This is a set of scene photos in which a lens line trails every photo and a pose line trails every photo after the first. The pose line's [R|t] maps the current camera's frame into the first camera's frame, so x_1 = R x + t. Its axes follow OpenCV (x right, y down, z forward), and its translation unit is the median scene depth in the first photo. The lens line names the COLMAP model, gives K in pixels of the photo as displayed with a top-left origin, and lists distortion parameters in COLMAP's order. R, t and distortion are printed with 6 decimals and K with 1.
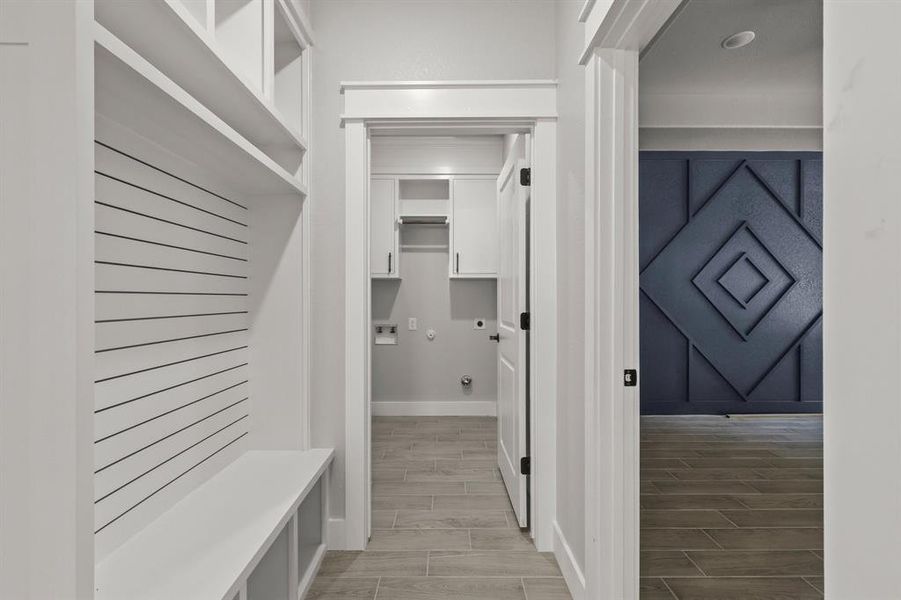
lens RADIAL K [[398.2, 0, 449.2], [0, 398.2, 301.3], [0, 0, 1]] dist [-0.000219, 0.000077]
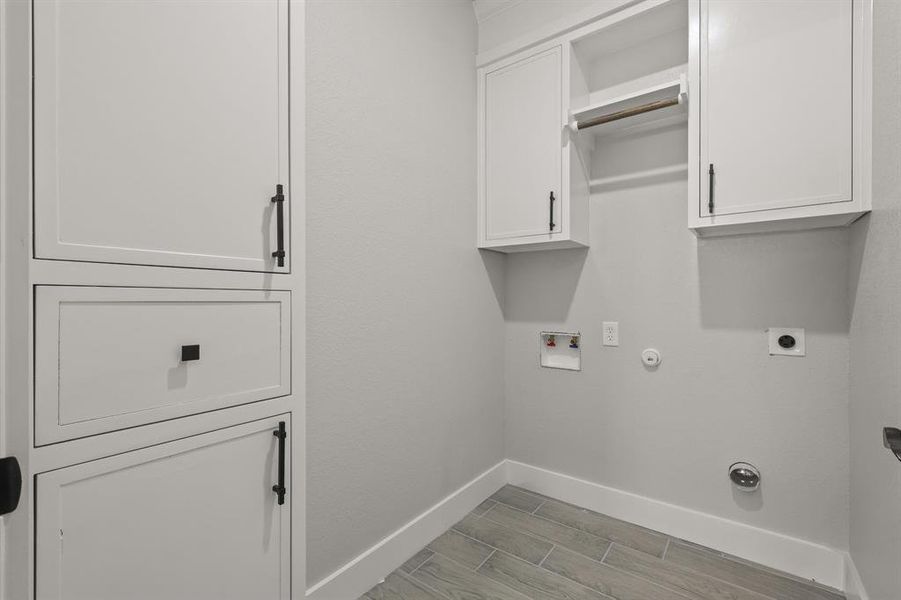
lens RADIAL K [[394.0, 0, 449.6], [0, 394.0, 299.8], [0, 0, 1]] dist [0.001801, 0.000297]
pose [[0.800273, -0.000663, -0.599635, 0.044883], [-0.001230, 0.999995, -0.002747, 0.016364], [0.599634, 0.002936, 0.800269, 0.491740]]
